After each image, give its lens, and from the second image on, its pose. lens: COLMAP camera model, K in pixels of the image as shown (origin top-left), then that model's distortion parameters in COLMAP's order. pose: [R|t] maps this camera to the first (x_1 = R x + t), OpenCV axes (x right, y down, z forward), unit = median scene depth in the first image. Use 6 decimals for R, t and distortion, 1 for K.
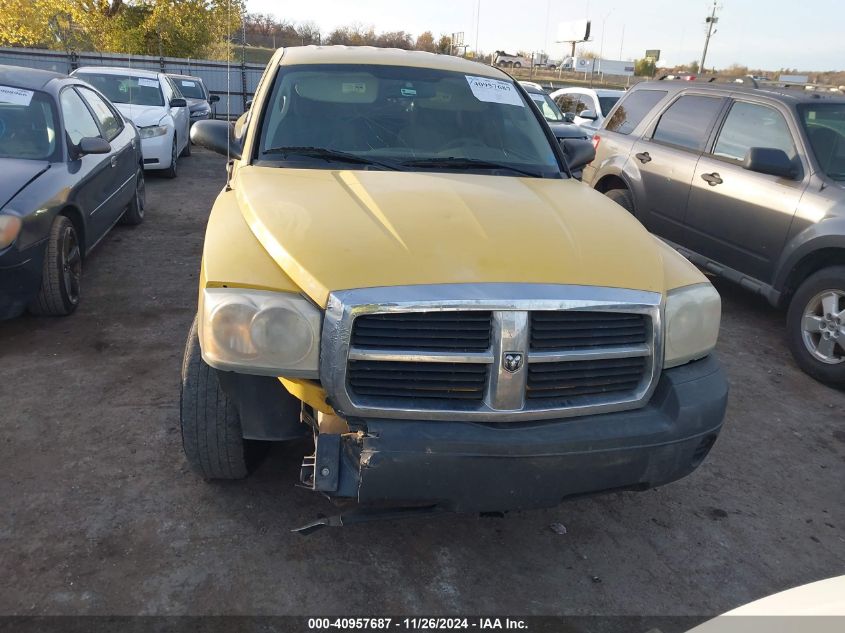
lens RADIAL K [[625.2, 0, 422.5], [0, 625.2, 316.5], [0, 0, 1]] dist [0.031193, -0.001878]
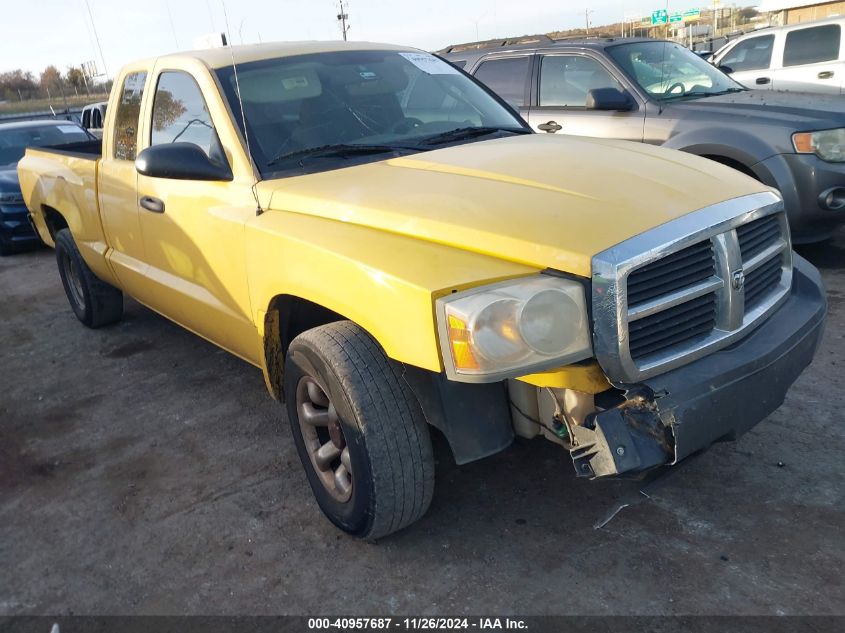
lens RADIAL K [[625.2, 0, 422.5], [0, 625.2, 316.5], [0, 0, 1]] dist [0.031193, -0.001878]
pose [[0.886085, -0.292863, 0.359284, -0.434749], [0.294604, 0.954244, 0.051264, -0.046243], [-0.357858, 0.060422, 0.931819, 0.145583]]
